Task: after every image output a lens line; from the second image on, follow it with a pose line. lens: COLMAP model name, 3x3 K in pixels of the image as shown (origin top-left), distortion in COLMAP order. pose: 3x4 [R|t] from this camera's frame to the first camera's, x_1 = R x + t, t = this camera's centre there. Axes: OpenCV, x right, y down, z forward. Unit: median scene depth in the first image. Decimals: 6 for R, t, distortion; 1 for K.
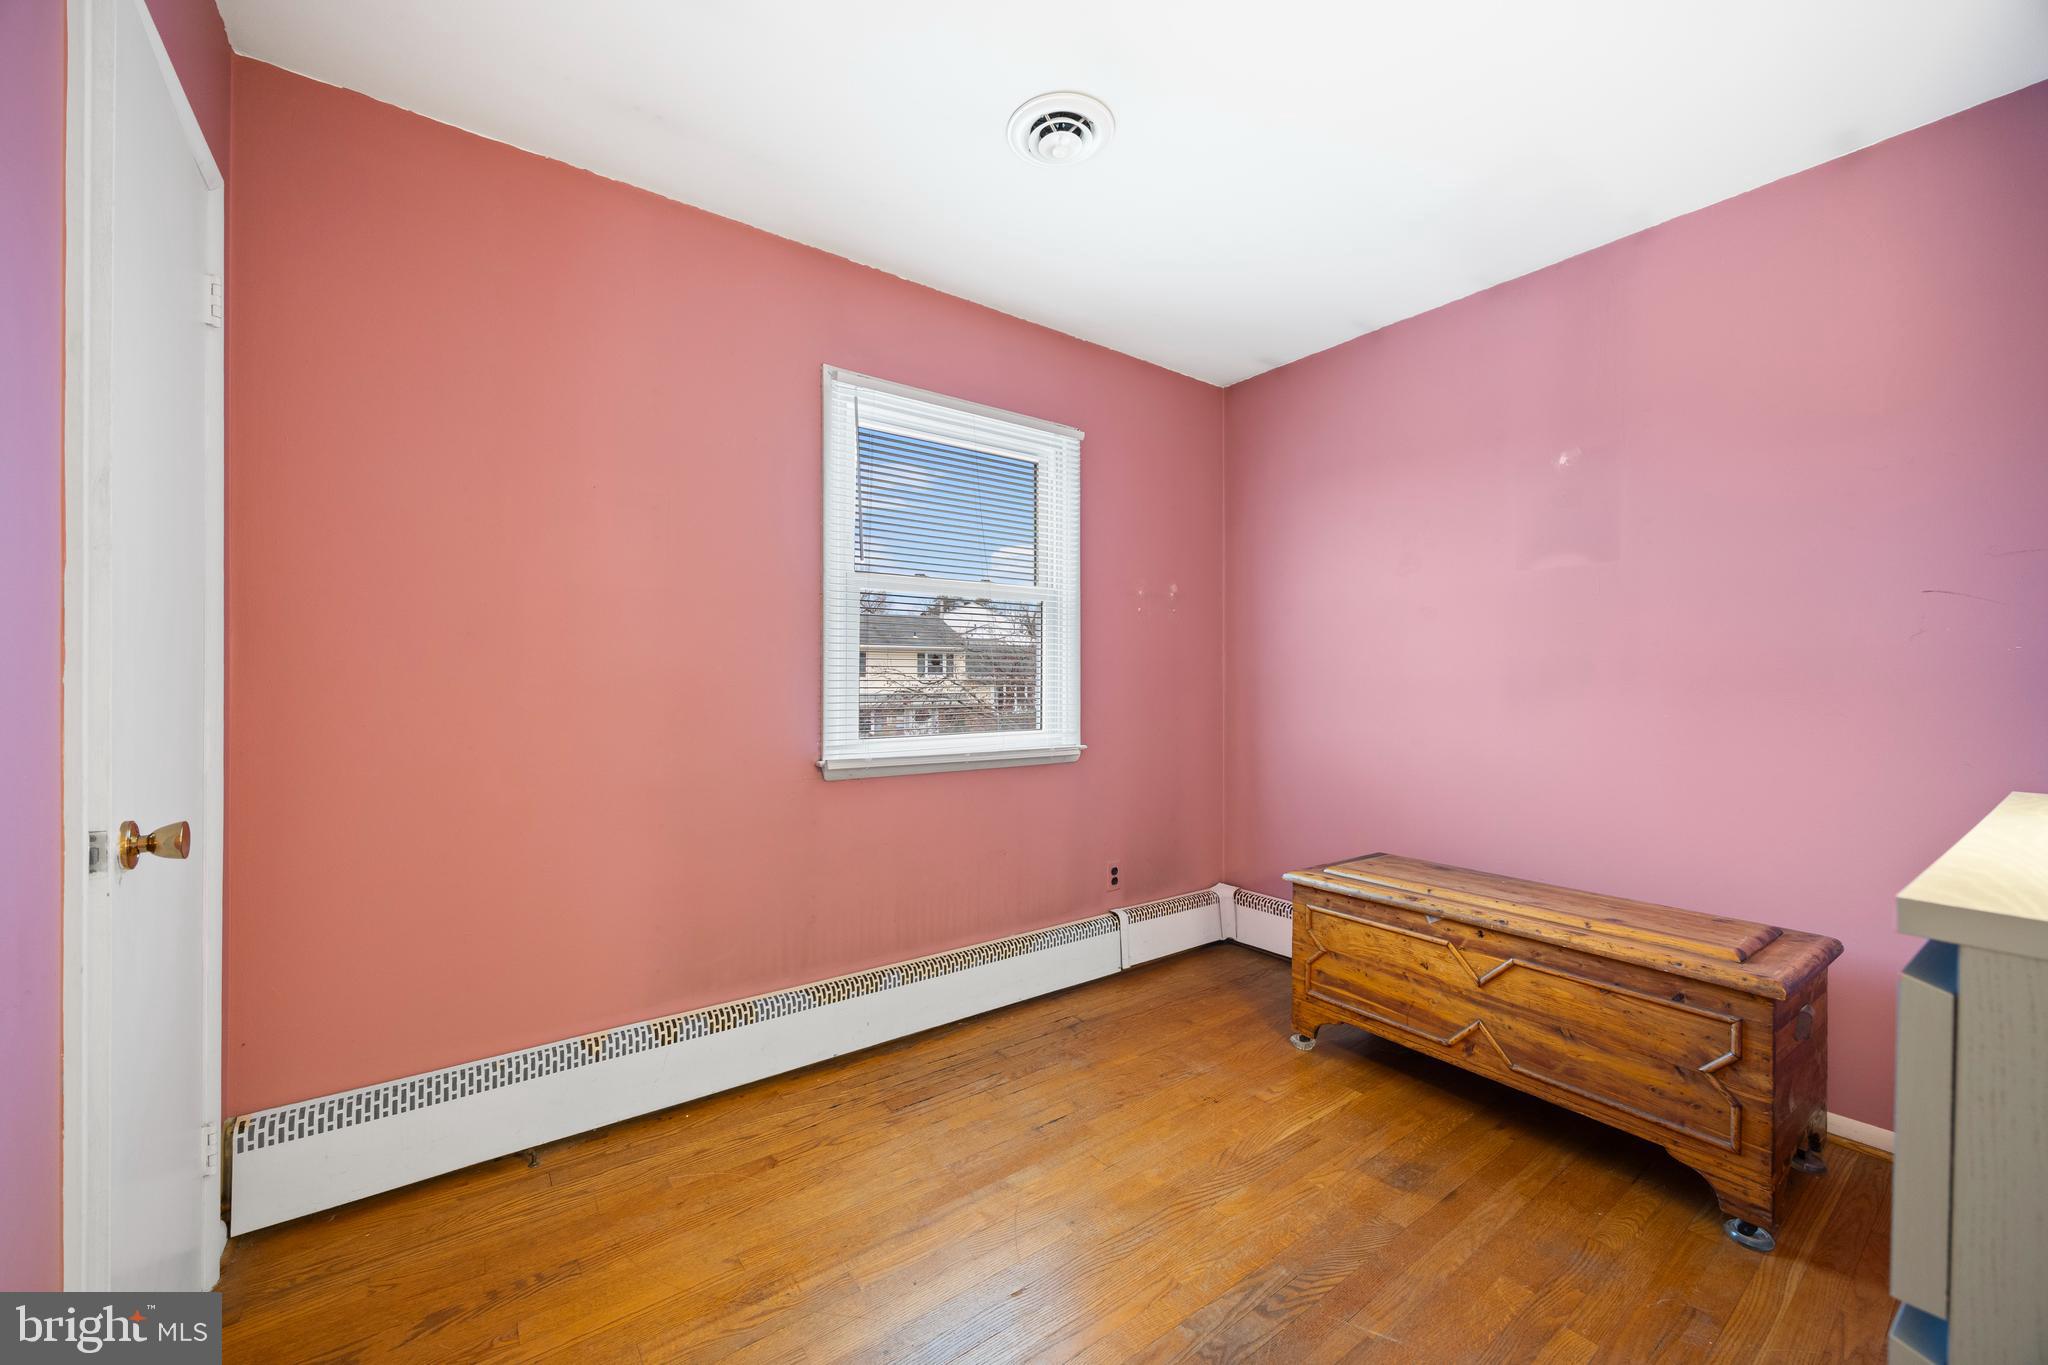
lens RADIAL K [[789.5, 0, 1018.3], [0, 789.5, 680.0], [0, 0, 1]] dist [0.001325, -0.001977]
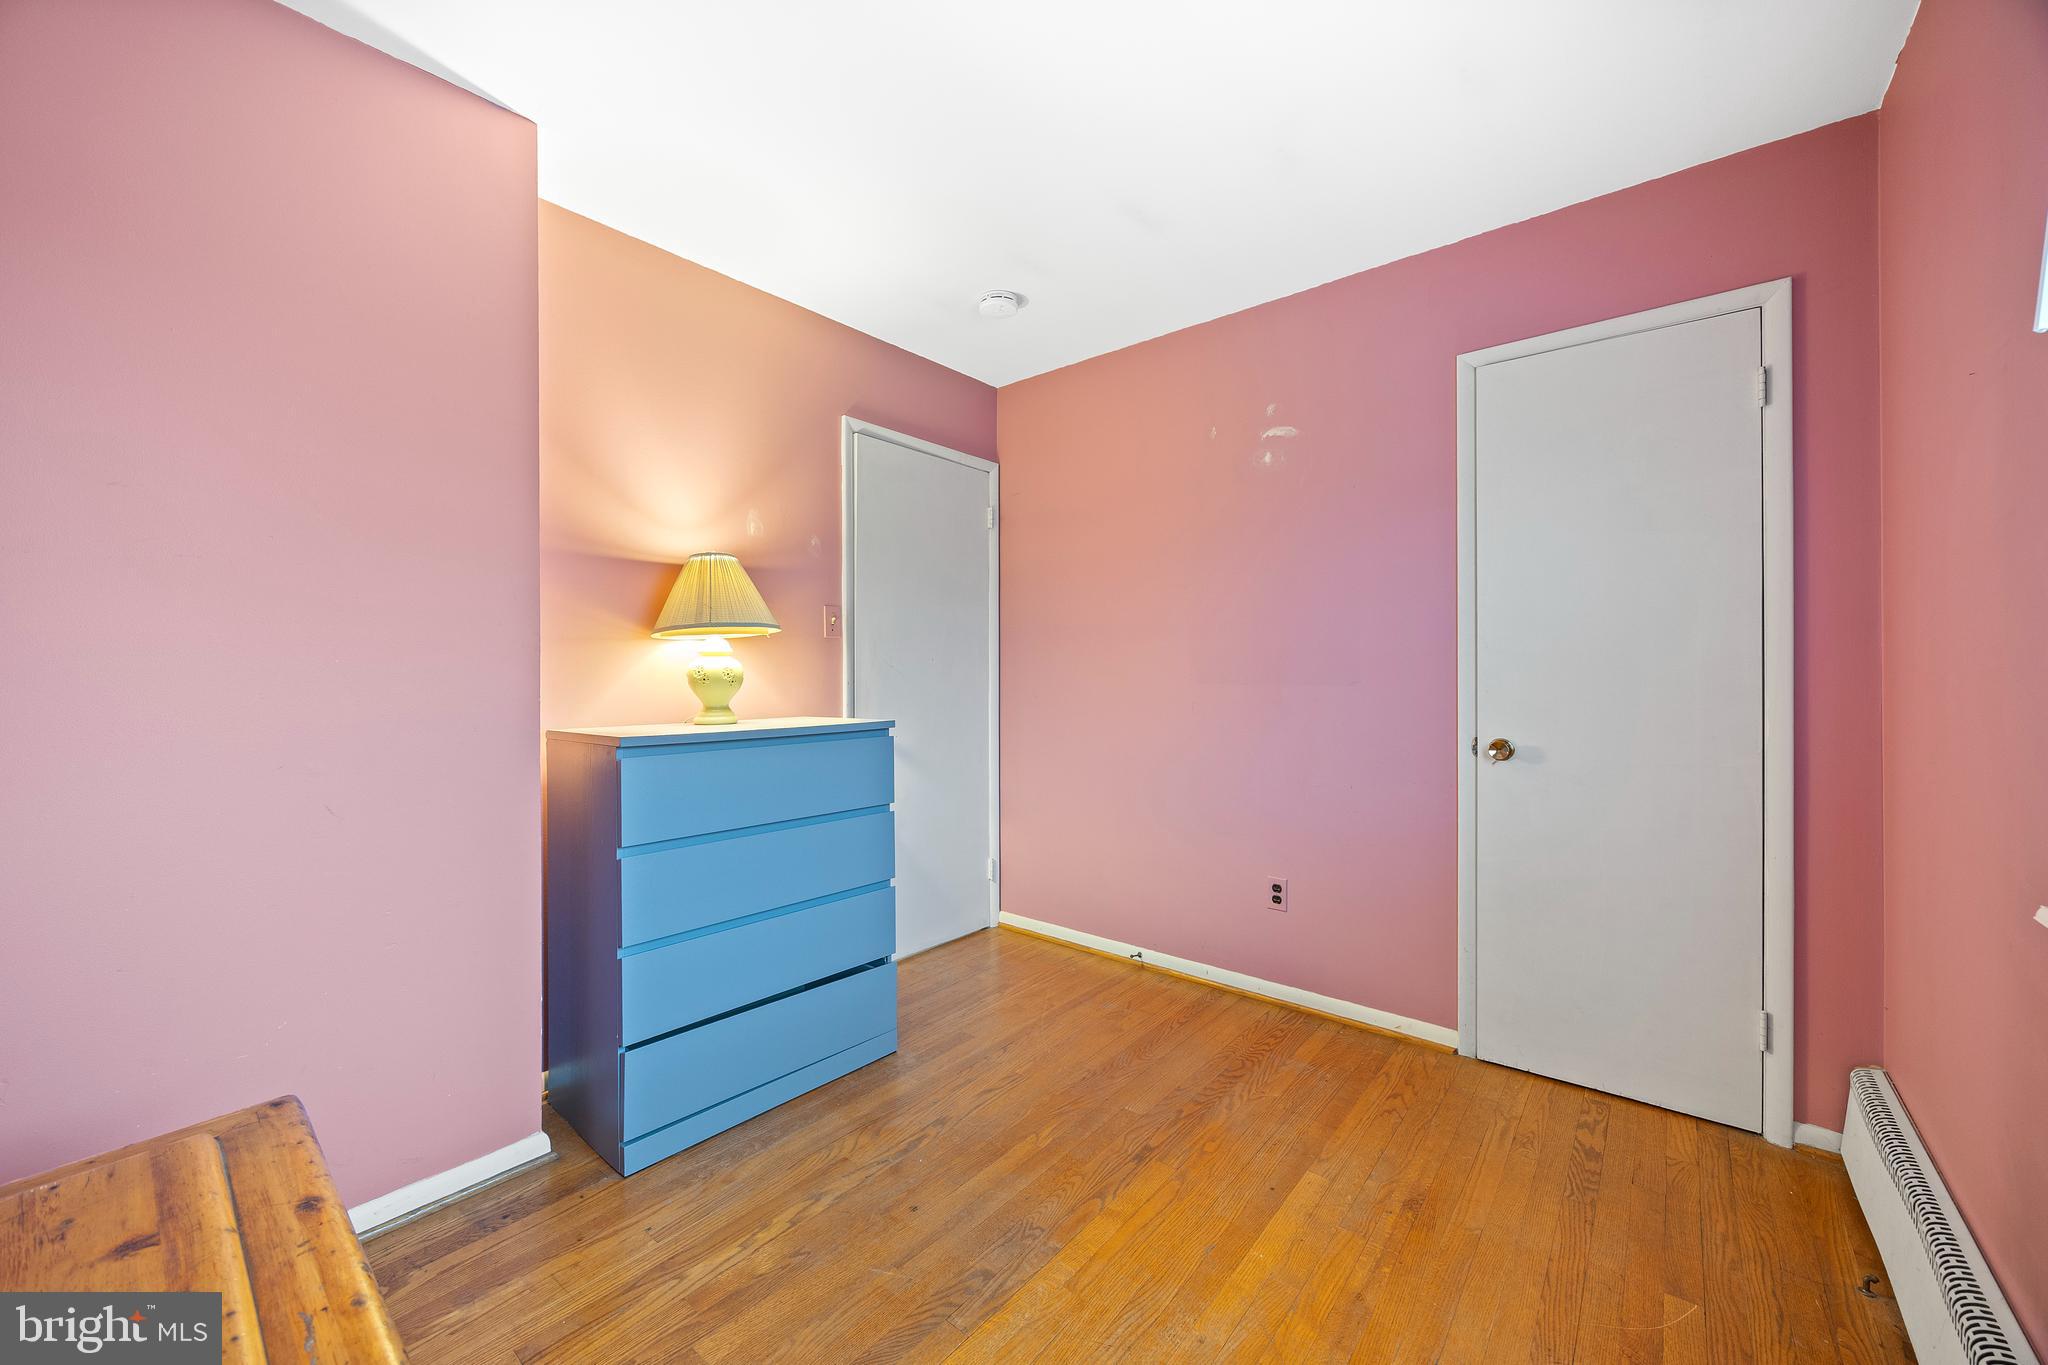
lens RADIAL K [[789.5, 0, 1023.2], [0, 789.5, 675.0], [0, 0, 1]] dist [0.001325, -0.001977]
pose [[-0.970197, 0.001213, -0.242315, 0.509624], [-0.000359, 0.999979, 0.006442, -0.010824], [0.242318, 0.006337, -0.970176, 1.999099]]
